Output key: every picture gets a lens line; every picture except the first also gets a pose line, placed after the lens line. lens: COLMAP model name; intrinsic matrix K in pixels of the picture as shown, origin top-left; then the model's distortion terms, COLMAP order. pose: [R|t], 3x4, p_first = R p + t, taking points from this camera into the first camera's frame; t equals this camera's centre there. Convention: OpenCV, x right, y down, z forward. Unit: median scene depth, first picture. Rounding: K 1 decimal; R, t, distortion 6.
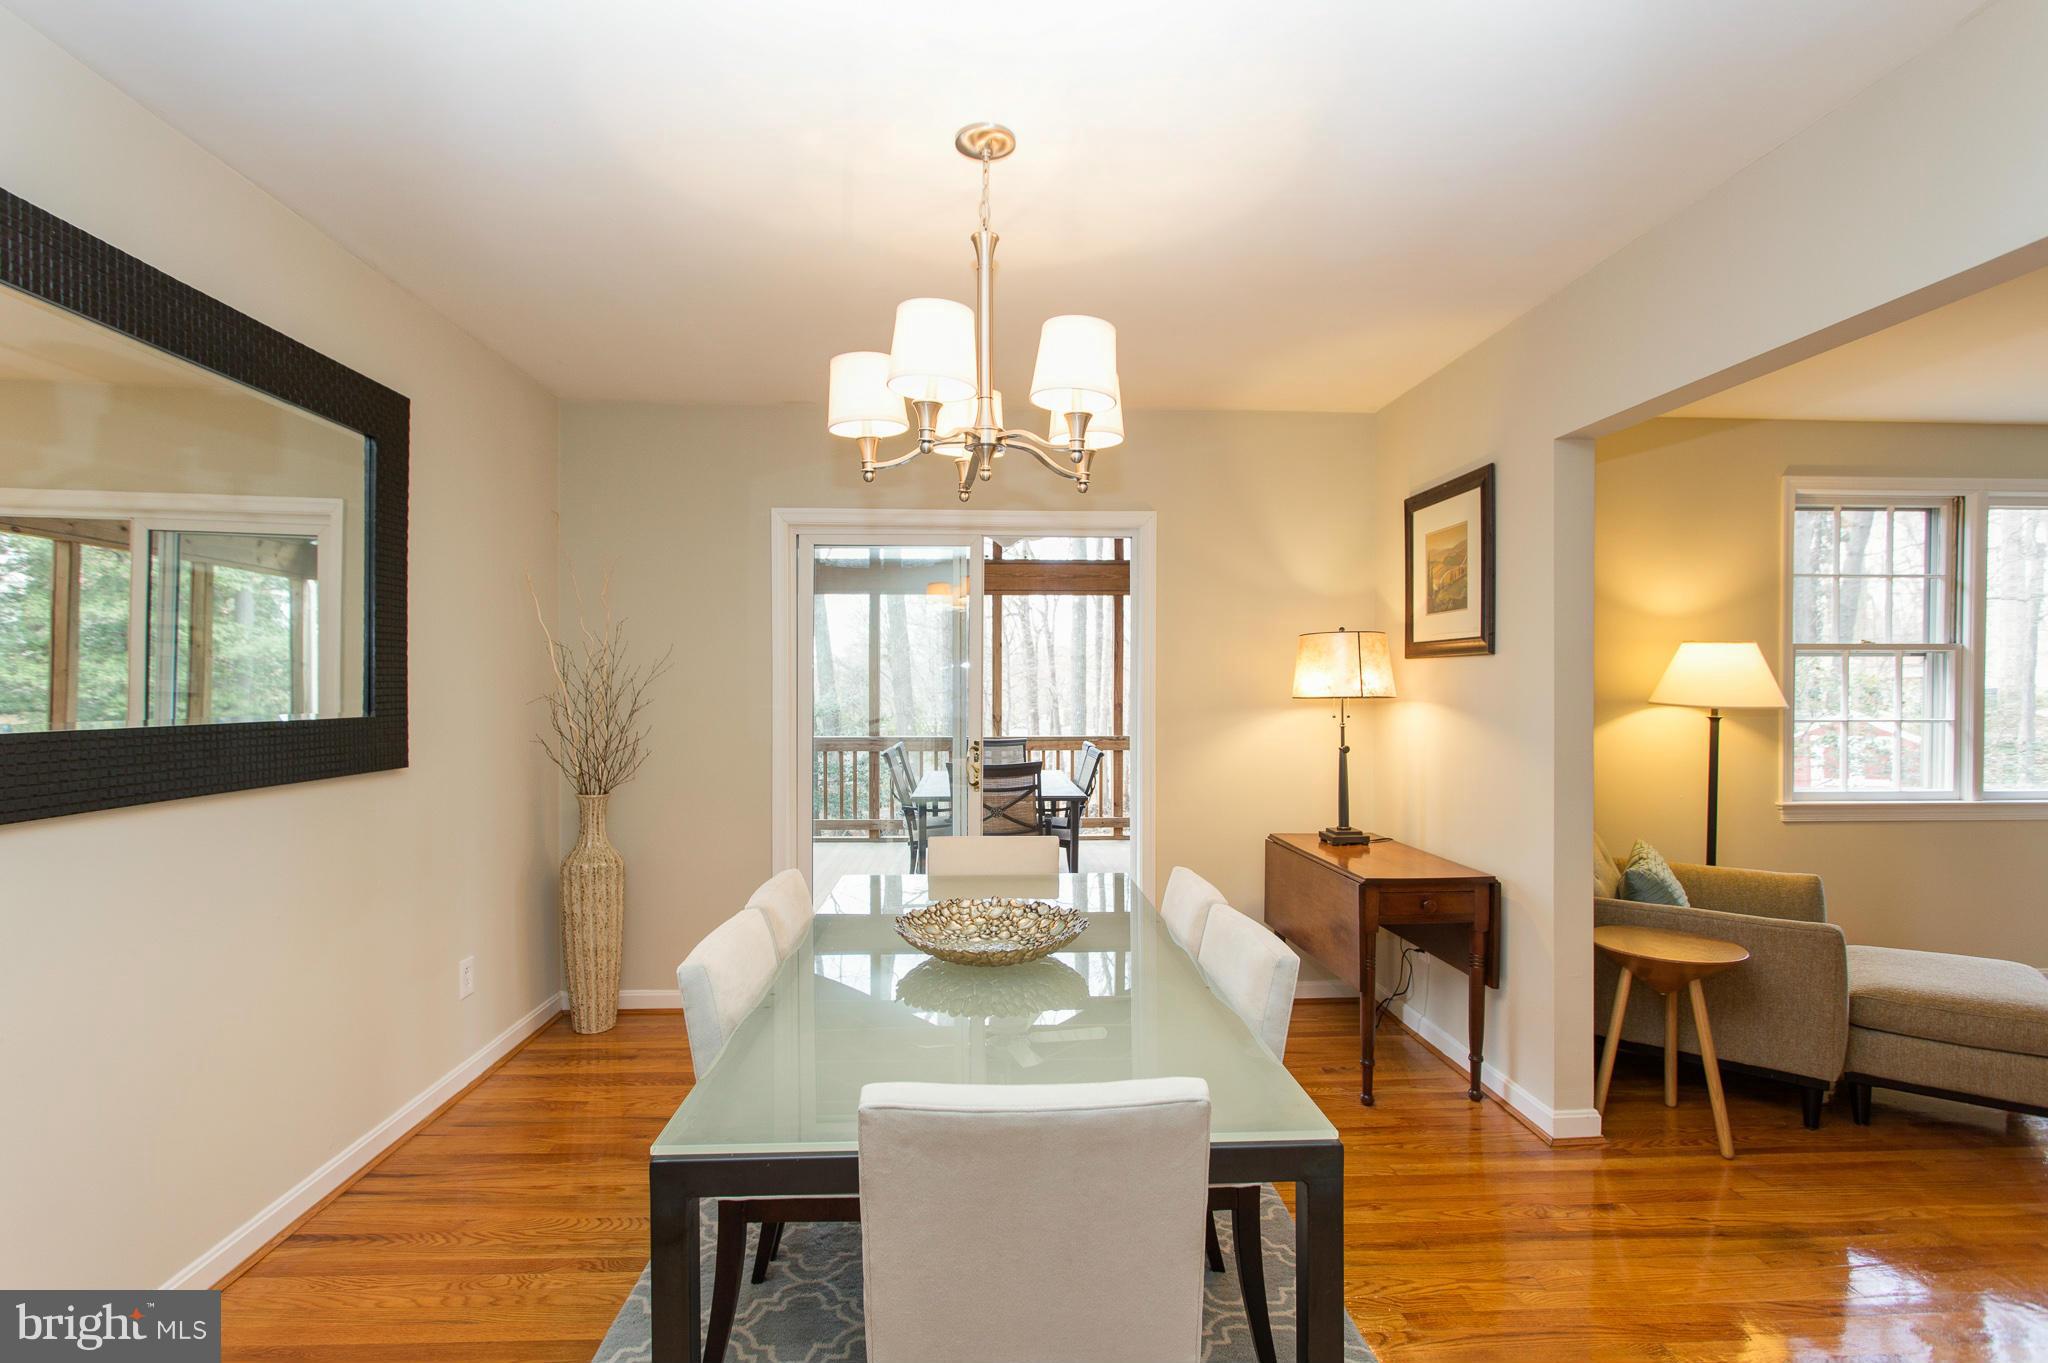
lens RADIAL K [[967.7, 0, 1017.8], [0, 967.7, 695.5], [0, 0, 1]] dist [0.002259, 0.001215]
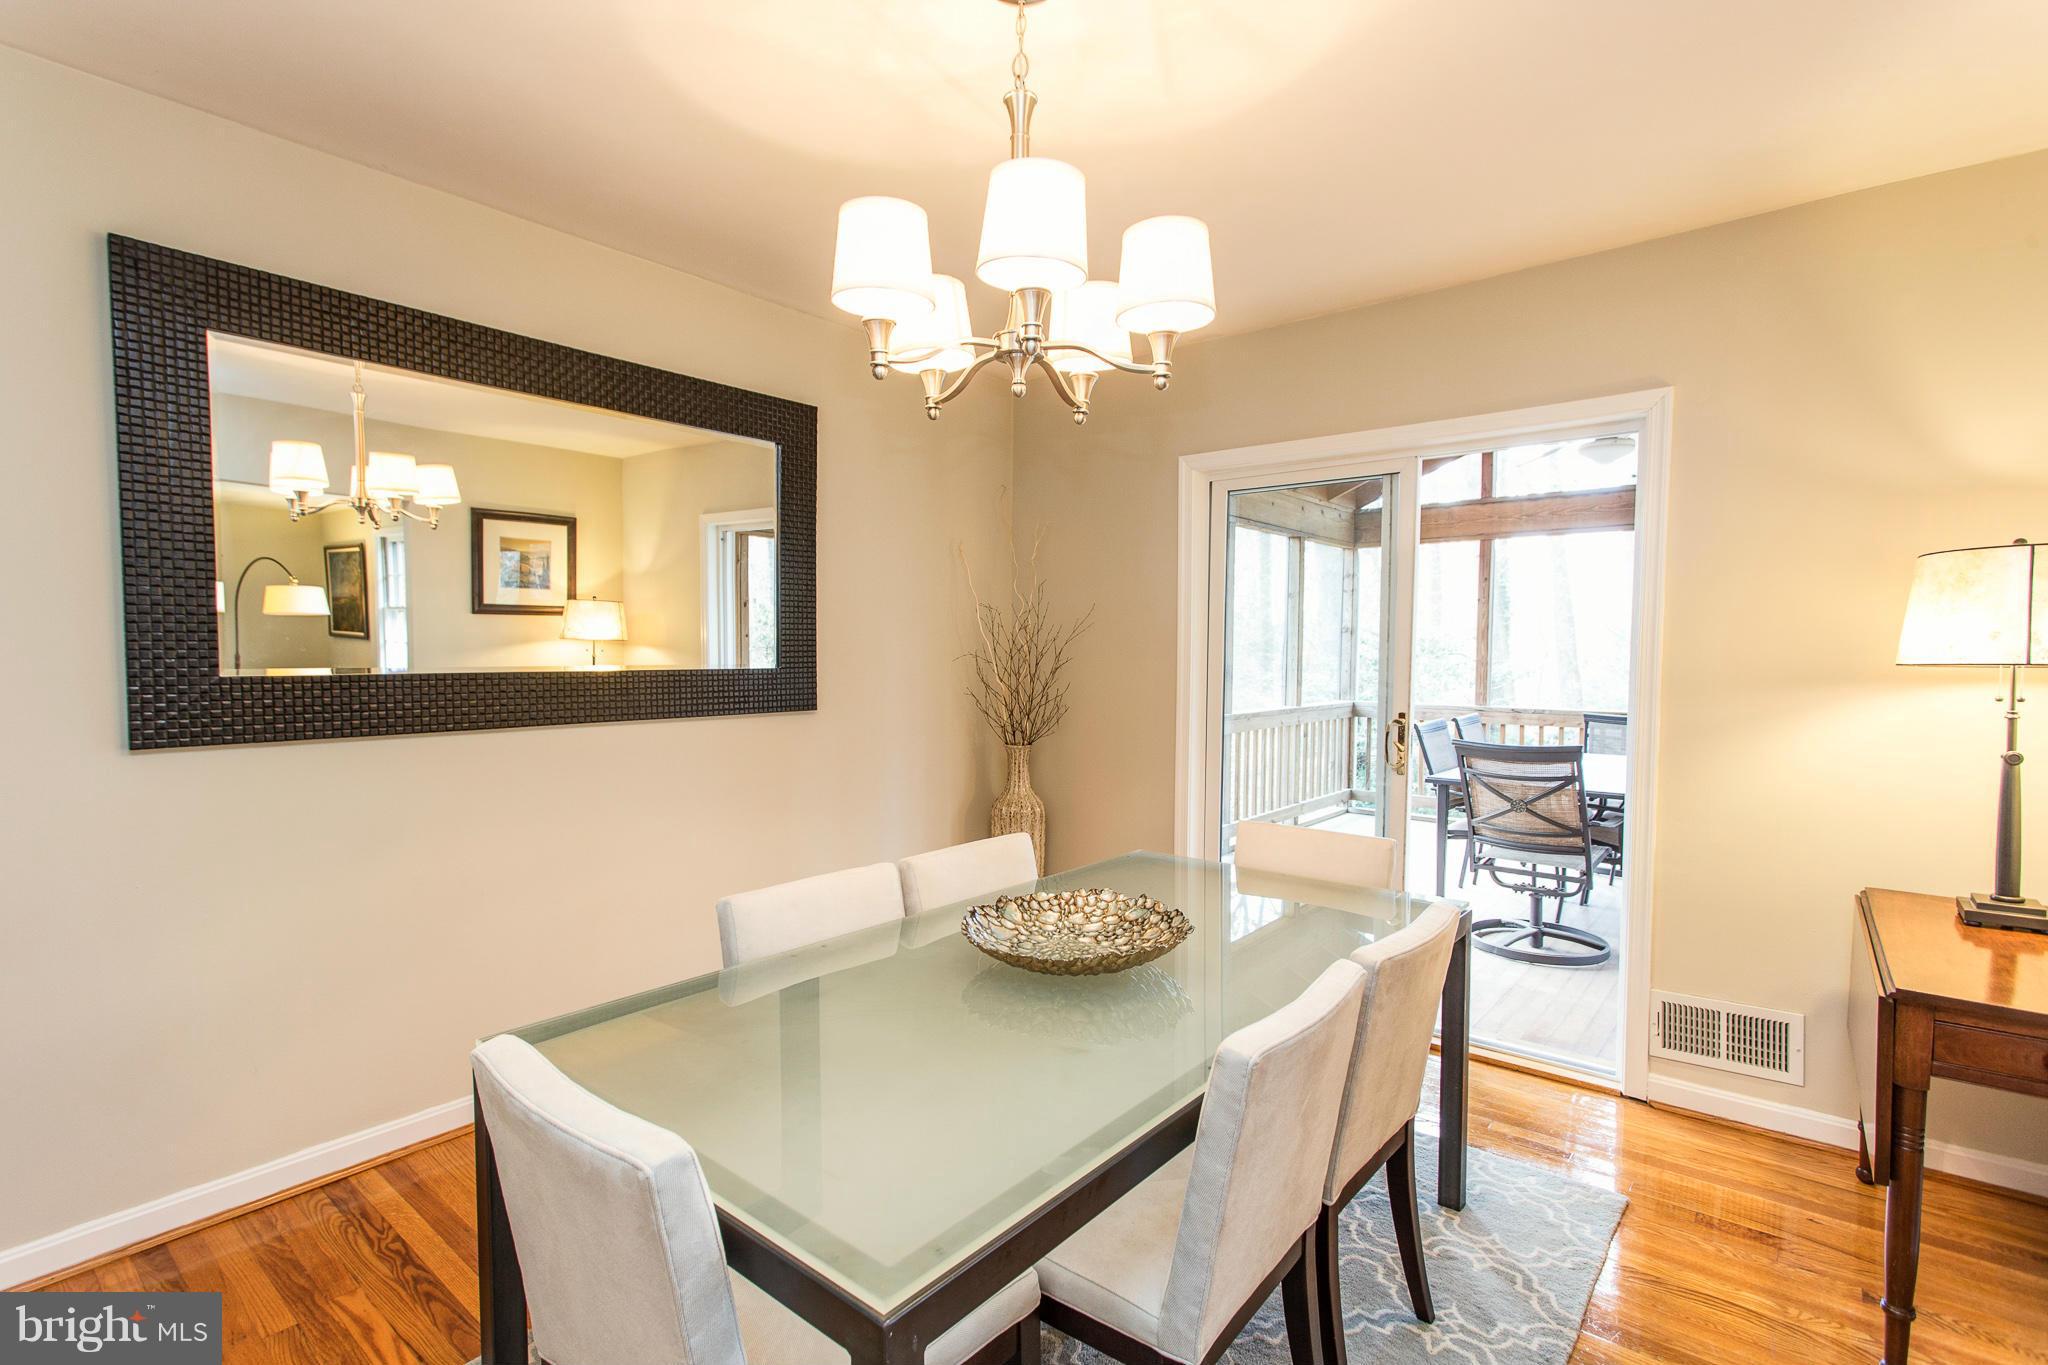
lens RADIAL K [[967.7, 0, 1017.8], [0, 967.7, 696.5], [0, 0, 1]] dist [0.002259, 0.001215]
pose [[0.736013, 0.035161, -0.676054, 0.295322], [-0.008527, 0.999053, 0.042677, 0.001806], [0.676914, -0.025646, 0.735615, 0.204075]]
